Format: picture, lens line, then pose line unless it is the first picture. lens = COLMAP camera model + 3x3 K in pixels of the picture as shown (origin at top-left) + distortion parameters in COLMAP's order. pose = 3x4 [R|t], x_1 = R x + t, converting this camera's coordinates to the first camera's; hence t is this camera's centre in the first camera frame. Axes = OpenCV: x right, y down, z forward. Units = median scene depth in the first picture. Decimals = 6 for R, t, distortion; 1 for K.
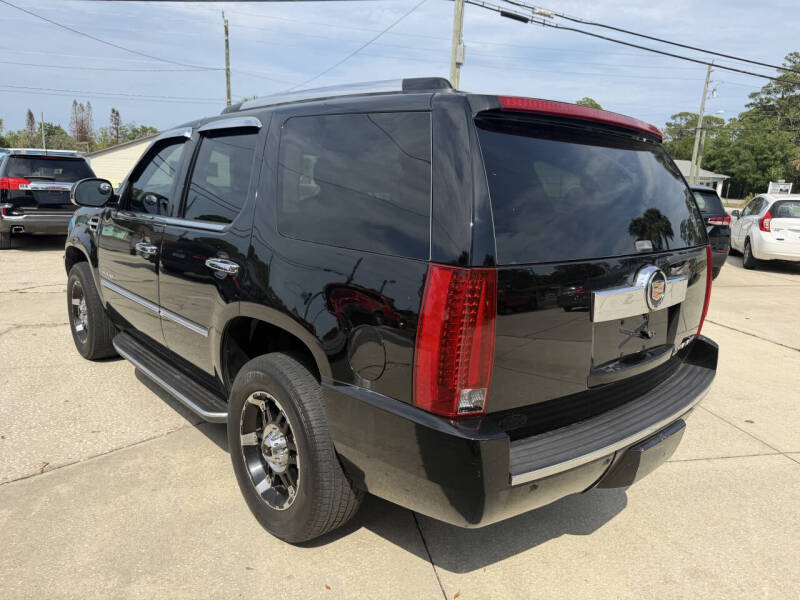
lens RADIAL K [[565.5, 0, 393.0], [0, 565.5, 294.8], [0, 0, 1]] dist [-0.000431, -0.003774]
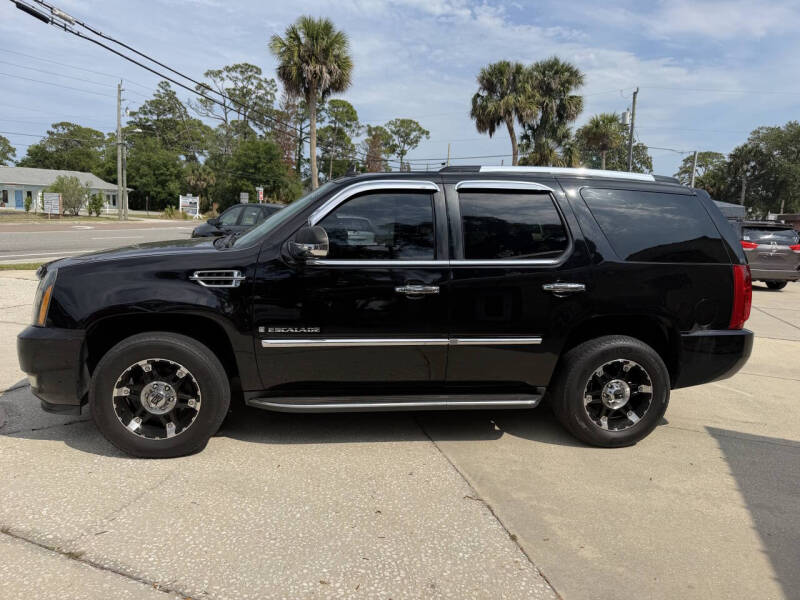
lens RADIAL K [[562.7, 0, 396.1], [0, 562.7, 296.0], [0, 0, 1]] dist [0.035167, -0.048746]
pose [[0.558295, -0.134859, 0.818608, -1.627941], [0.149285, 0.986925, 0.060775, -0.171995], [-0.816101, 0.088276, 0.571128, 0.504497]]
